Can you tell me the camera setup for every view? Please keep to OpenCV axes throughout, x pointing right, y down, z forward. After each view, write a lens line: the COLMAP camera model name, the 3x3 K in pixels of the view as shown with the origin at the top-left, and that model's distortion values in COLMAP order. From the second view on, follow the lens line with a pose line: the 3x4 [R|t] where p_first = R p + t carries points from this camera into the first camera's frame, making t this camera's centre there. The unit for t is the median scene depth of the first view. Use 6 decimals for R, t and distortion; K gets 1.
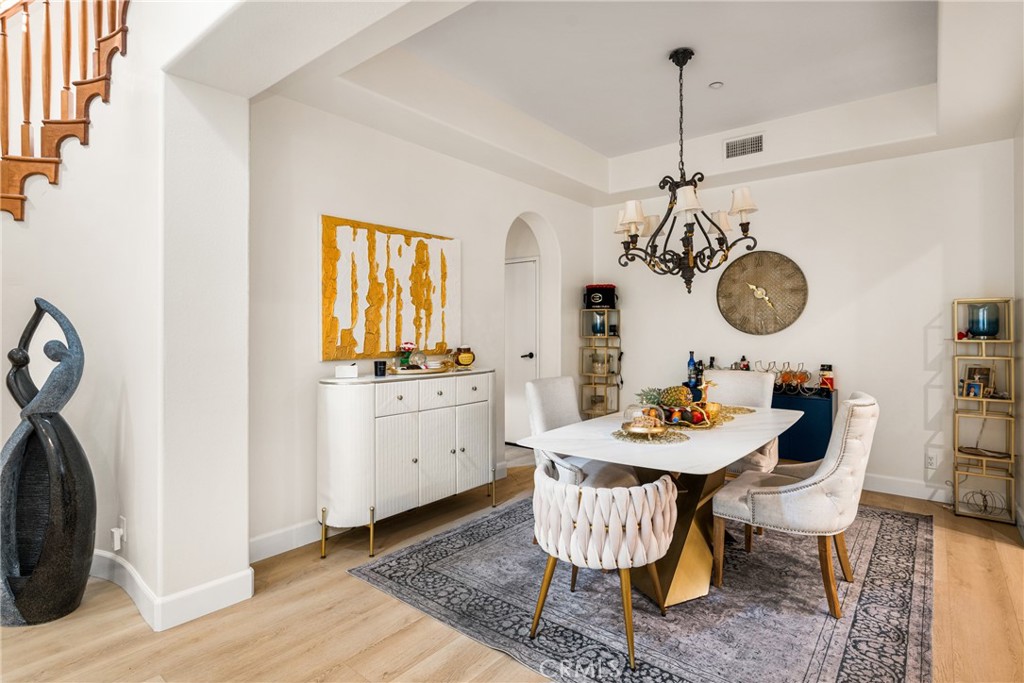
lens RADIAL K [[526.3, 0, 511.6], [0, 526.3, 324.3], [0, 0, 1]] dist [0.008323, -0.004510]
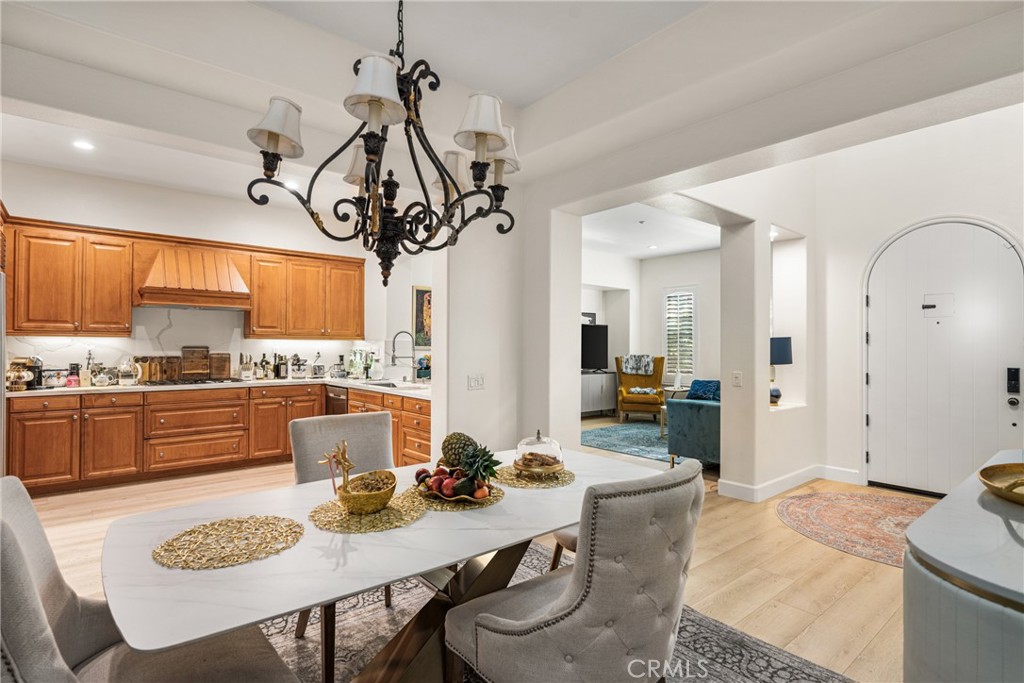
lens RADIAL K [[507.9, 0, 510.9], [0, 507.9, 340.5], [0, 0, 1]] dist [-0.014366, 0.006322]
pose [[-0.980691, -0.003811, 0.195527, 0.108716], [-0.007908, 0.999765, -0.020174, 0.006811], [-0.195405, -0.021330, -0.980491, 1.485350]]
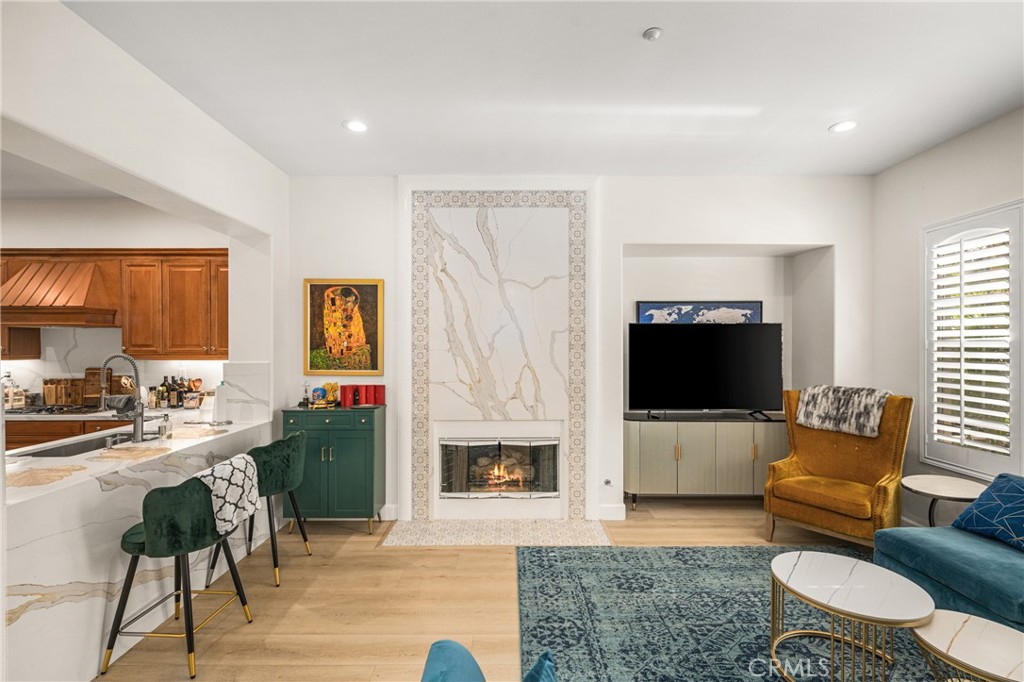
lens RADIAL K [[456.2, 0, 513.2], [0, 456.2, 345.6], [0, 0, 1]] dist [-0.000219, -0.000464]
pose [[-0.630836, -0.003984, 0.775906, -0.404129], [-0.006451, 0.999979, -0.000110, -0.076761], [-0.775890, -0.005075, -0.630848, -0.107343]]
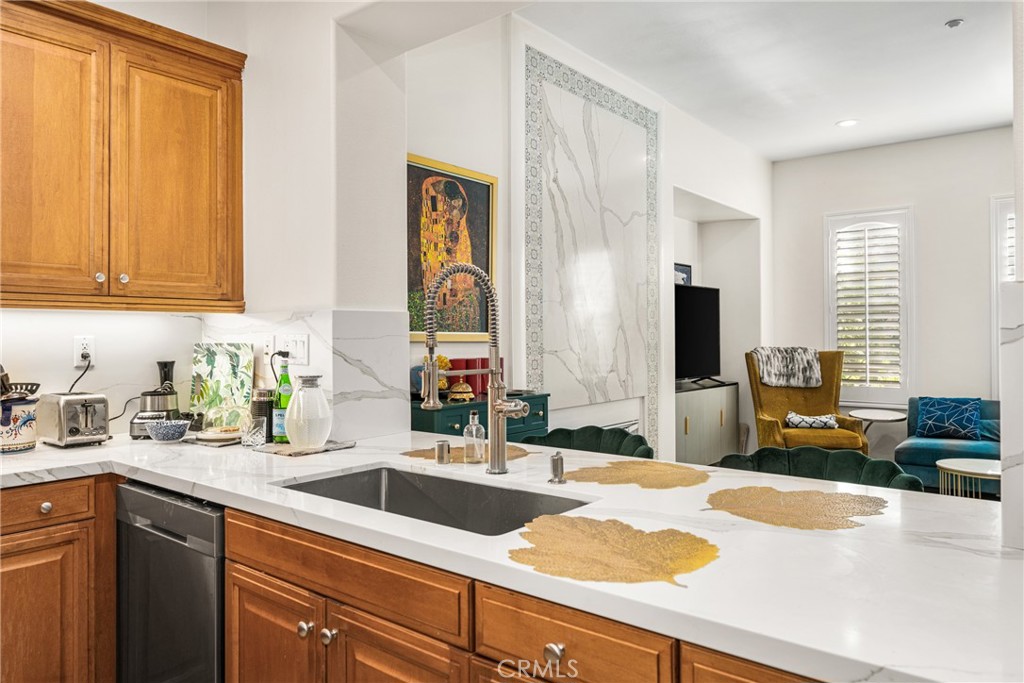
lens RADIAL K [[693.0, 0, 509.3], [0, 693.0, 328.8], [0, 0, 1]] dist [-0.011713, 0.005507]
pose [[-0.999979, 0.001929, 0.006199, 0.738654], [0.001820, 0.999844, -0.017590, 0.005187], [-0.006232, -0.017579, -0.999826, 0.482445]]
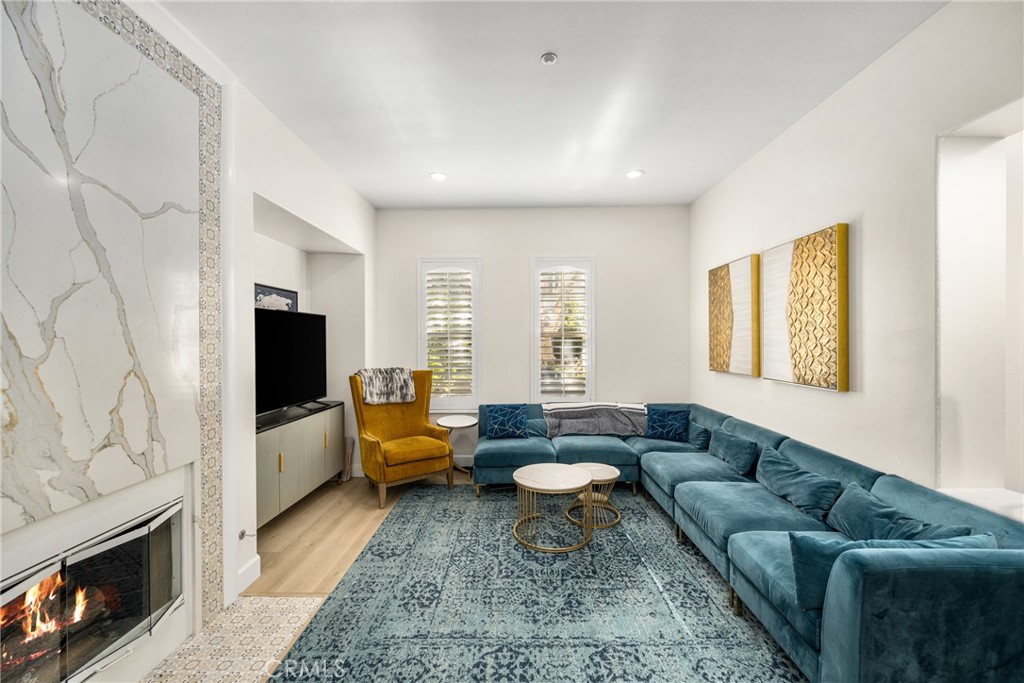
lens RADIAL K [[408.4, 0, 511.8], [0, 408.4, 340.7], [0, 0, 1]] dist [-0.001652, 0.000166]
pose [[-0.787747, 0.004441, -0.615982, 0.462212], [0.009240, 0.999947, -0.004607, -0.056820], [0.615929, -0.009321, -0.787747, -0.186970]]
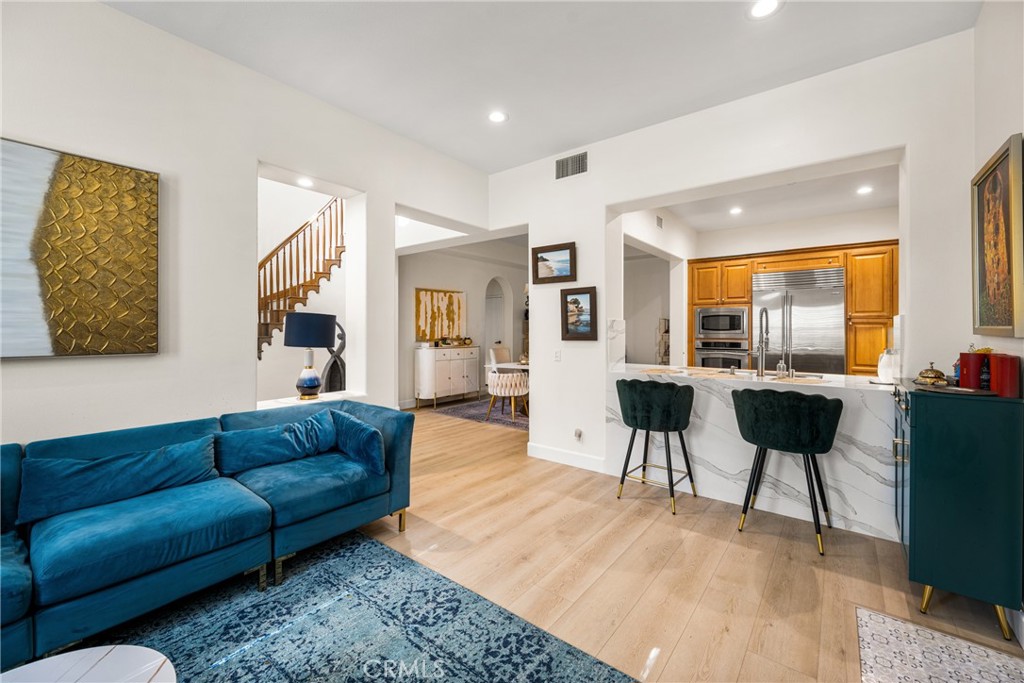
lens RADIAL K [[408.4, 0, 507.8], [0, 408.4, 333.5], [0, 0, 1]] dist [-0.001652, 0.000166]
pose [[0.999999, -0.000401, 0.001295, 0.117160], [0.000378, 0.999844, 0.017641, -0.008558], [-0.001301, -0.017641, 0.999844, -1.122371]]
